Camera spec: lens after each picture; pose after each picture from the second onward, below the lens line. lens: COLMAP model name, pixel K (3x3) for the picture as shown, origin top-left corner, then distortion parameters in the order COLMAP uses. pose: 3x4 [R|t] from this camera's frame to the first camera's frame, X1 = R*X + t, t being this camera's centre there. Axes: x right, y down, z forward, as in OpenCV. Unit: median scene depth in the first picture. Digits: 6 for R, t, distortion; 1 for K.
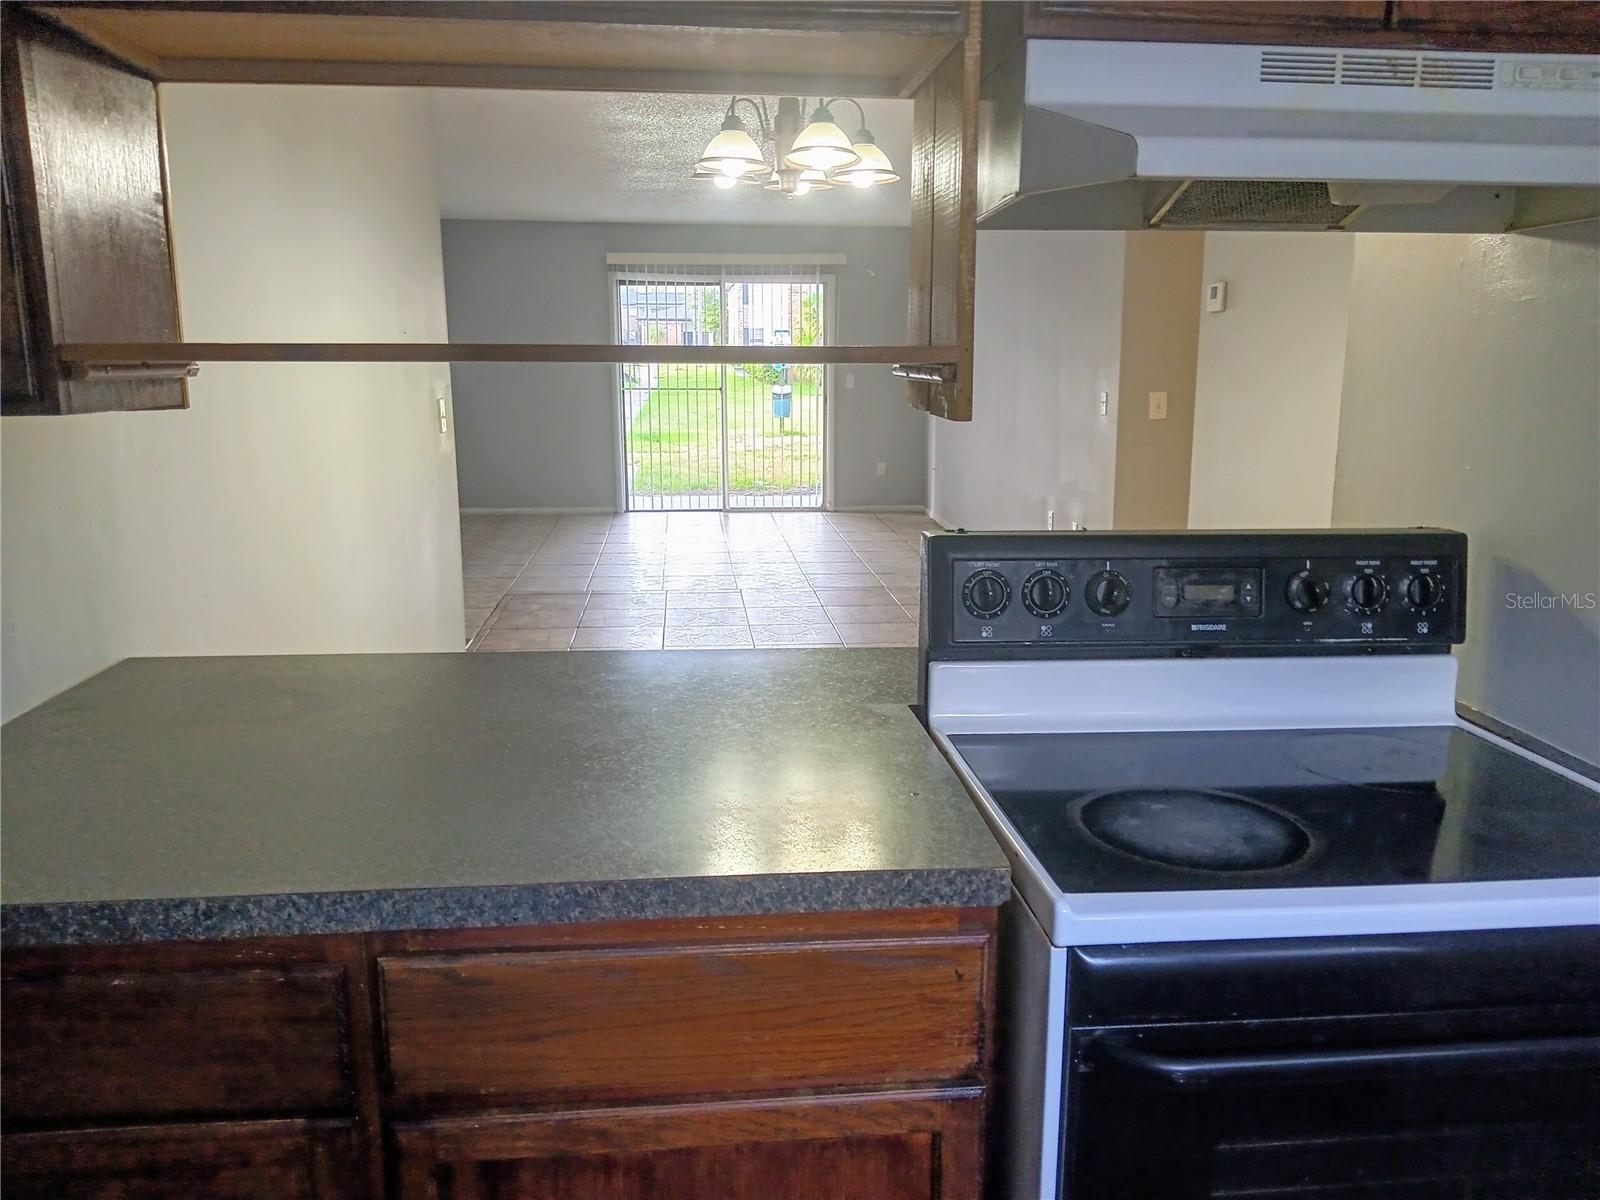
lens RADIAL K [[1200.1, 0, 798.5], [0, 1200.1, 593.1], [0, 0, 1]] dist [0.048620, -0.101768]
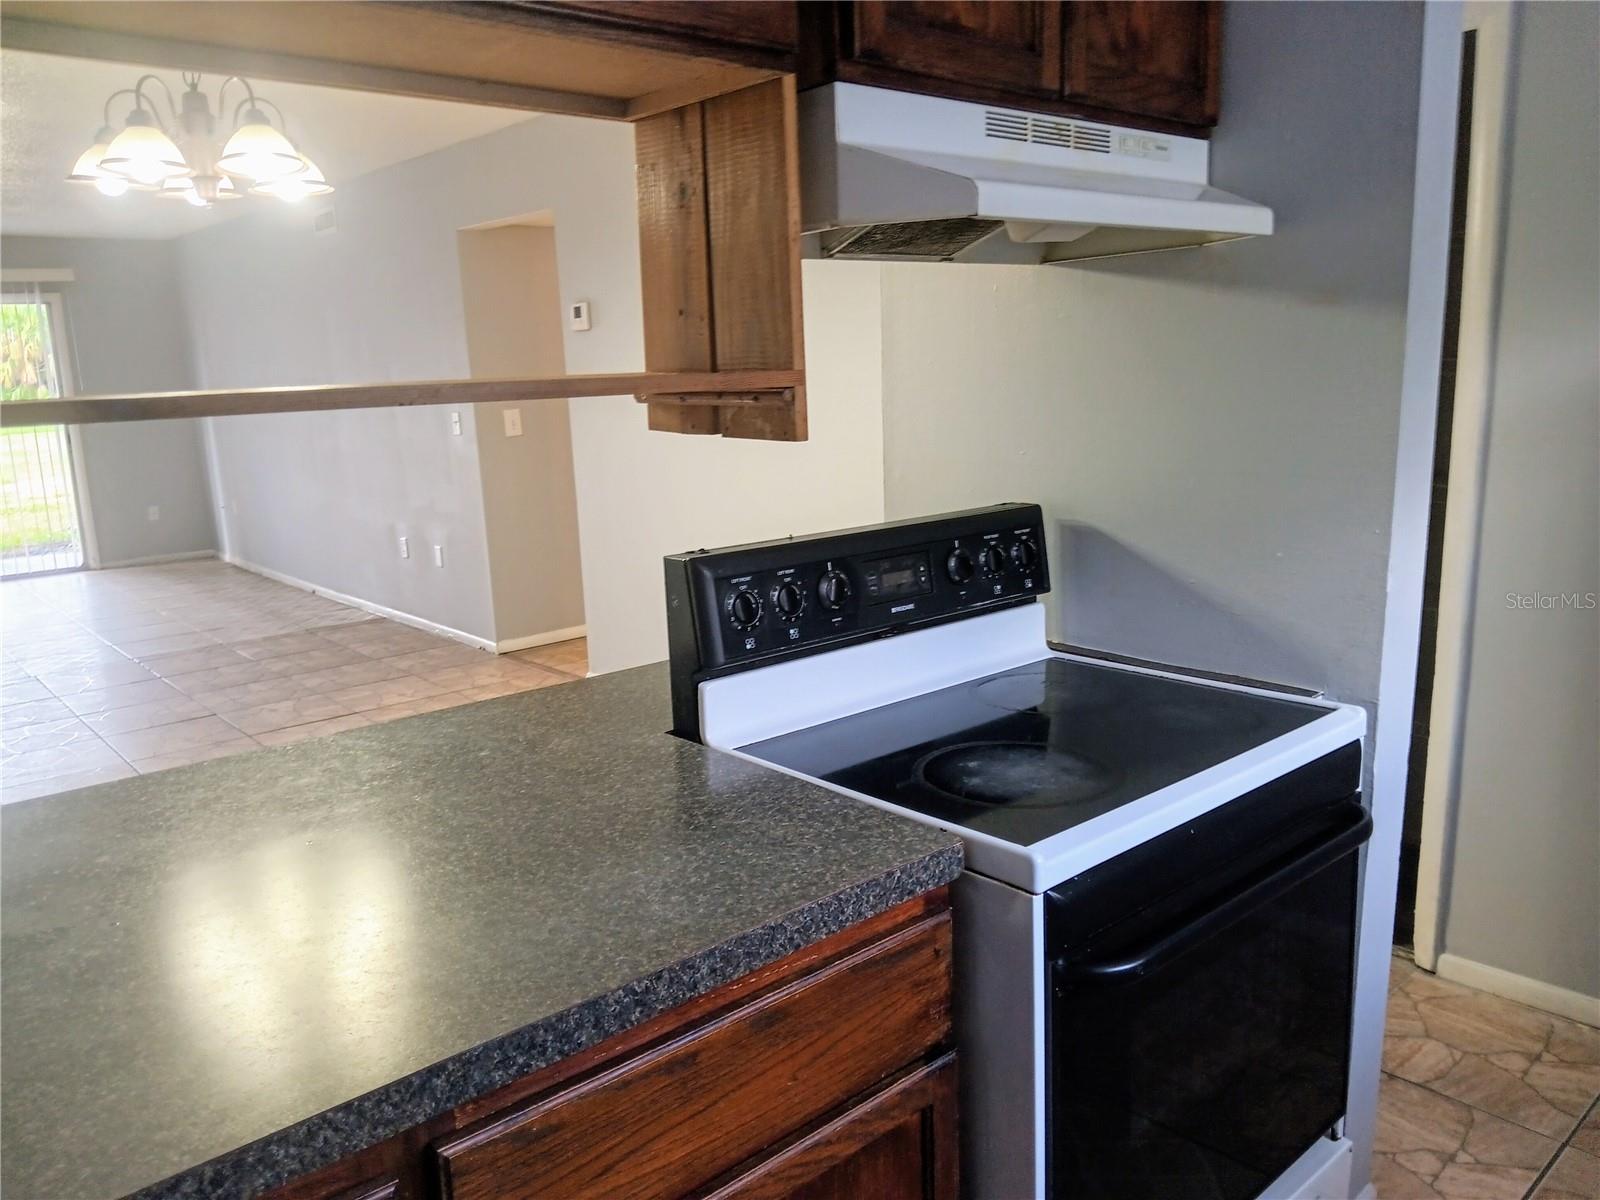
lens RADIAL K [[1200.1, 0, 798.5], [0, 1200.1, 593.1], [0, 0, 1]] dist [0.048620, -0.101768]
pose [[0.809001, -0.141115, 0.570617, -0.469612], [0.148882, 0.988293, 0.033328, -0.046707], [-0.568640, 0.057992, 0.820540, 0.152114]]
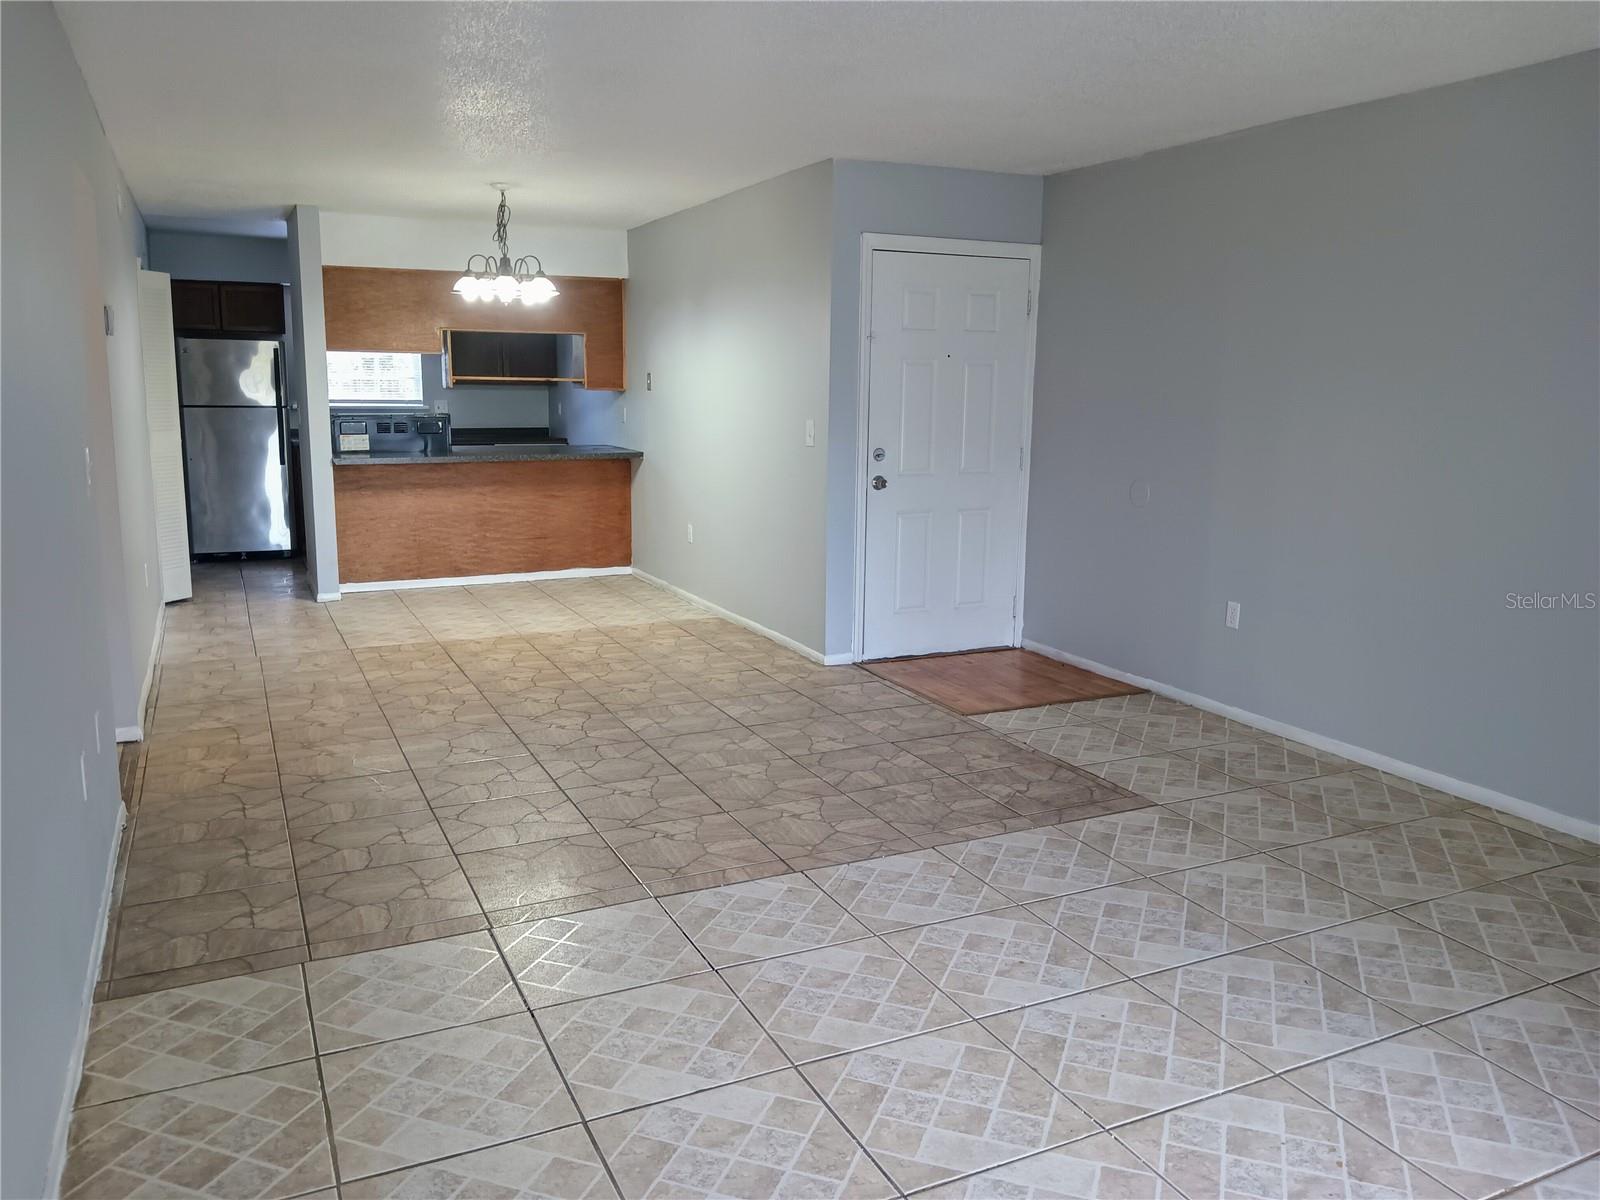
lens RADIAL K [[1200.1, 0, 798.5], [0, 1200.1, 593.1], [0, 0, 1]] dist [0.048620, -0.101768]
pose [[-0.939102, 0.049945, -0.339991, 0.592974], [-0.079019, 0.931483, 0.355098, -1.518275], [0.334431, 0.360339, -0.870811, 7.444117]]
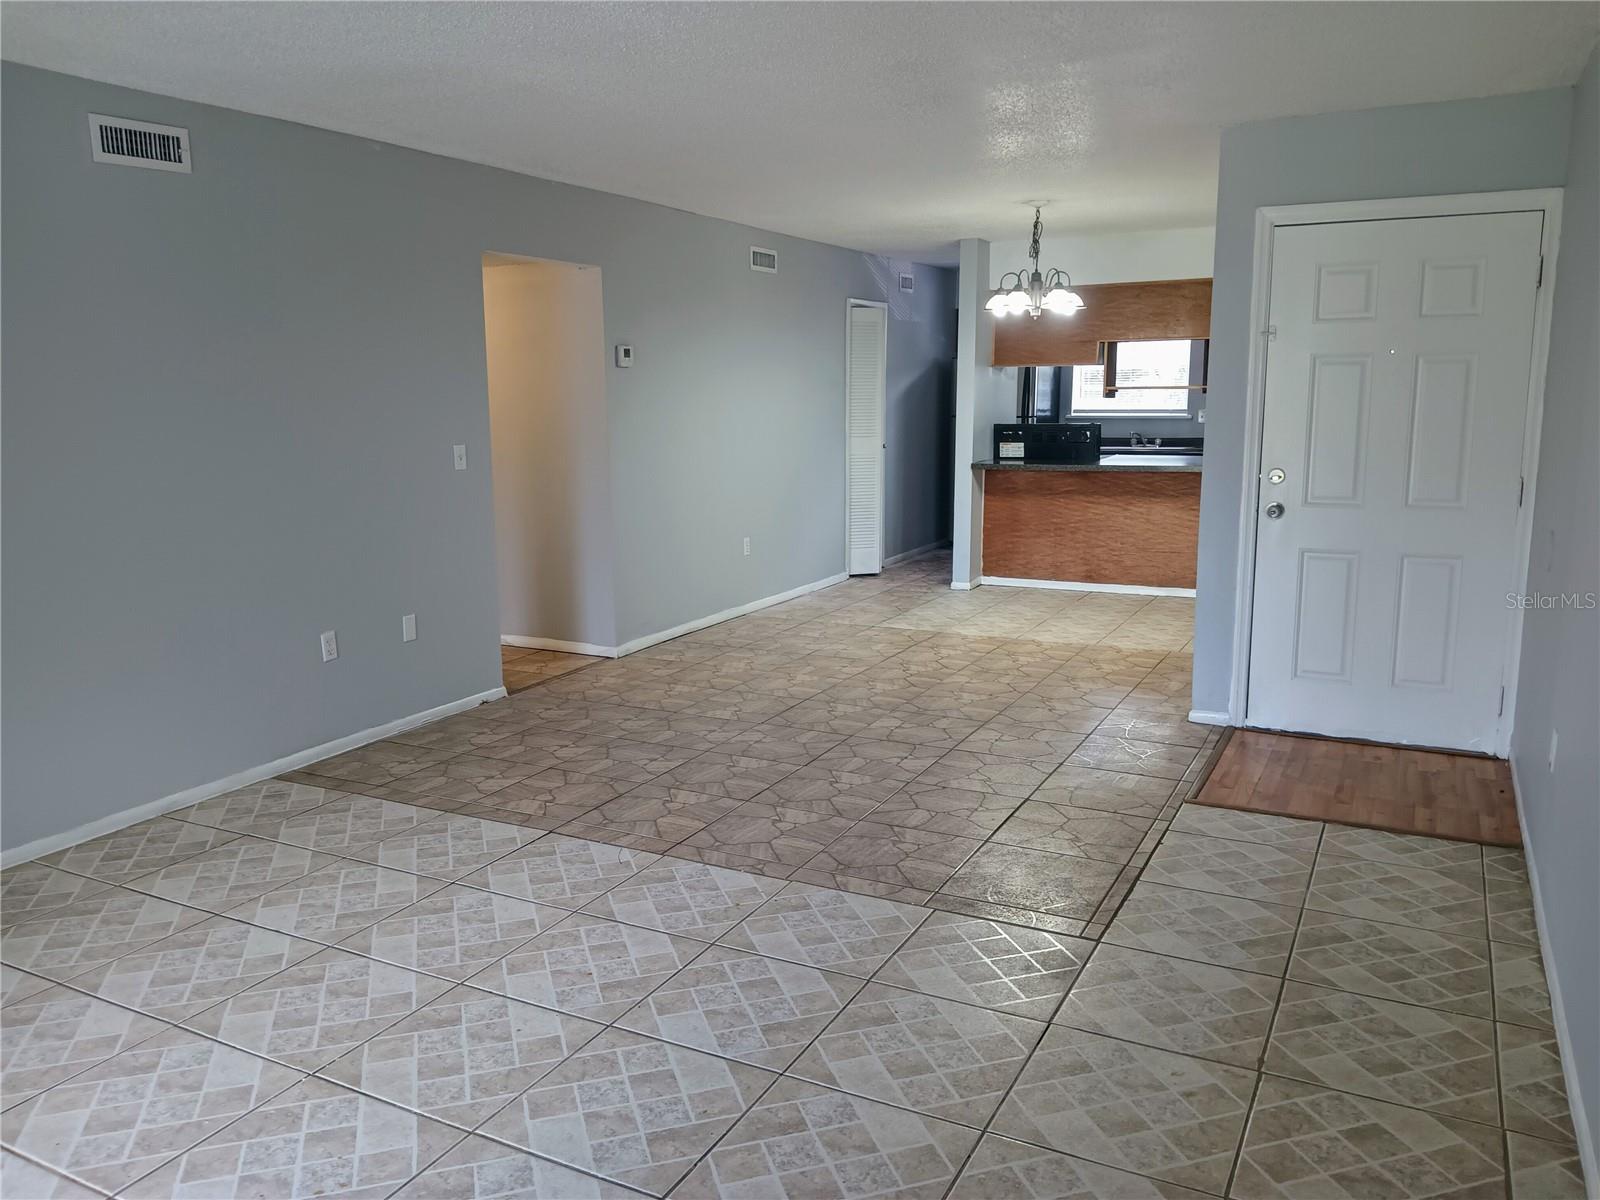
lens RADIAL K [[1200.1, 0, 798.5], [0, 1200.1, 593.1], [0, 0, 1]] dist [0.048620, -0.101768]
pose [[-0.837911, -0.083448, 0.539390, -2.001305], [0.119057, 0.936502, 0.329834, -1.478491], [-0.532664, 0.340589, -0.774770, 7.174046]]
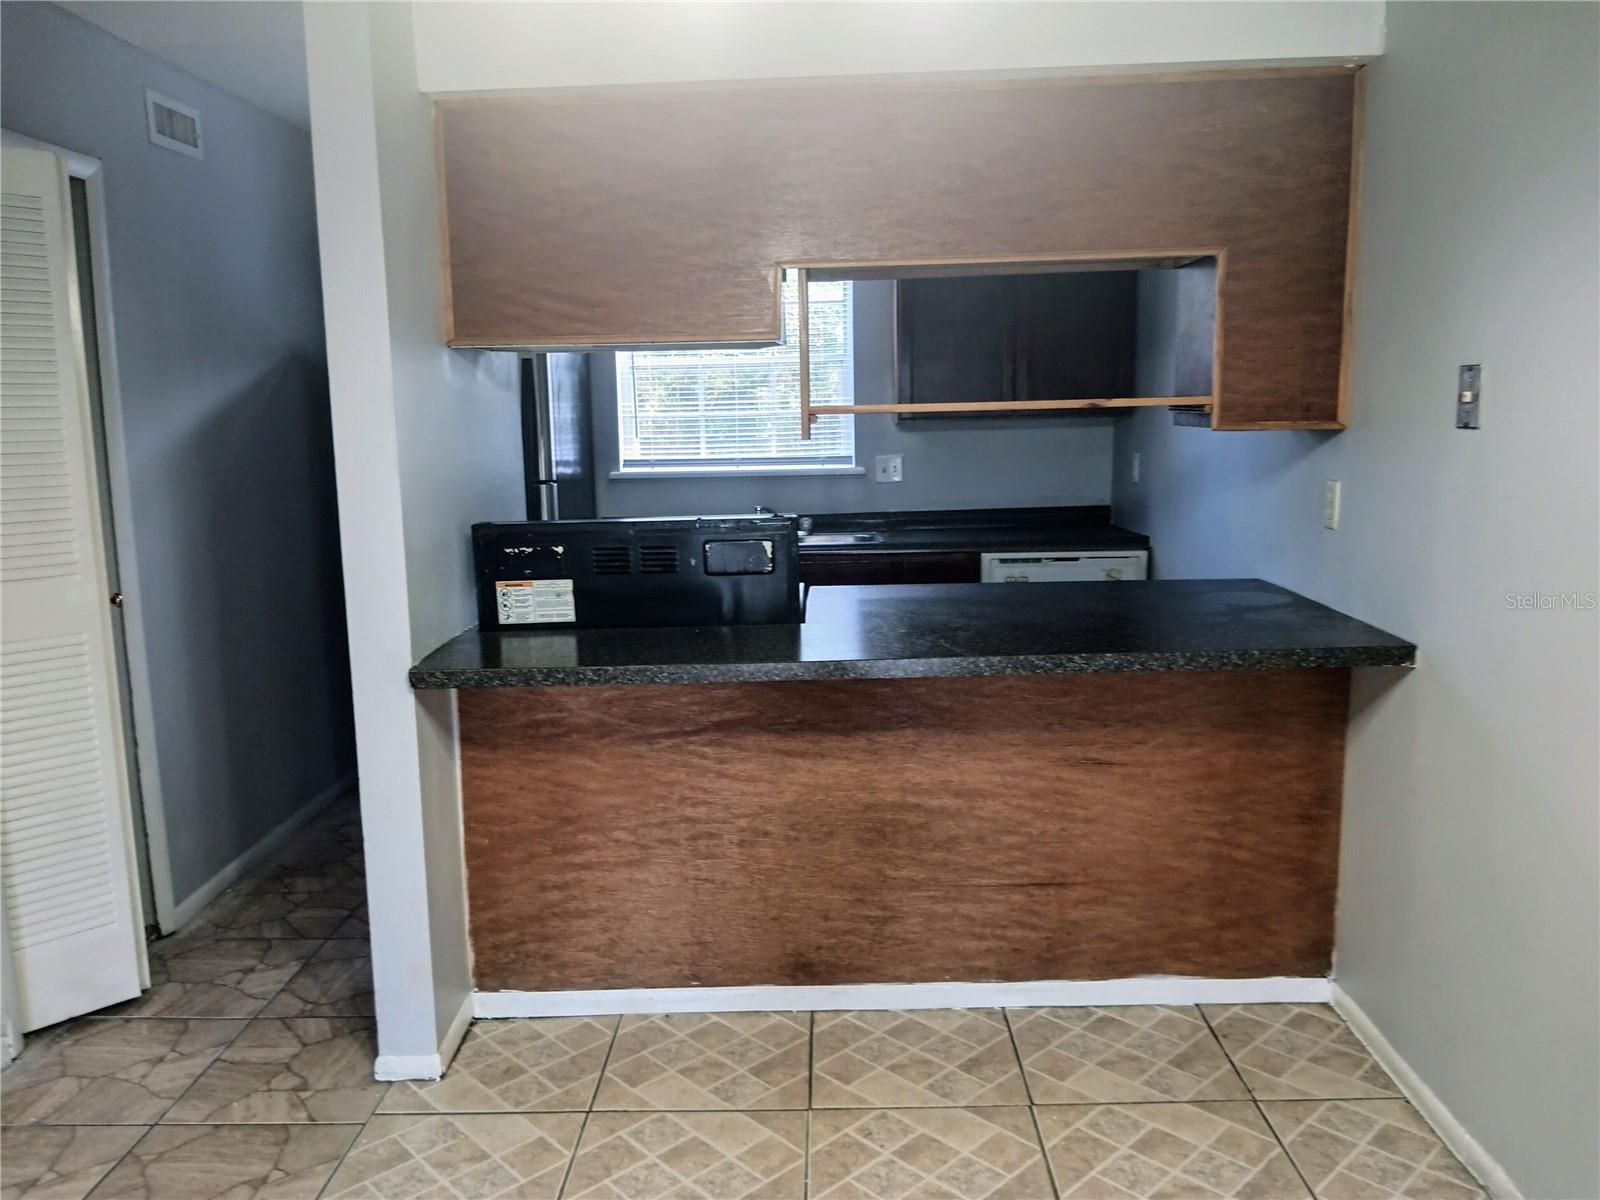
lens RADIAL K [[1102.8, 0, 771.4], [0, 1102.8, 601.1], [0, 0, 1]] dist [0.002621, 0.001219]
pose [[-0.992266, 0.001255, 0.124127, -0.060525], [0.045936, 0.932675, 0.357782, -0.598143], [-0.115321, 0.360717, -0.925518, 3.026796]]
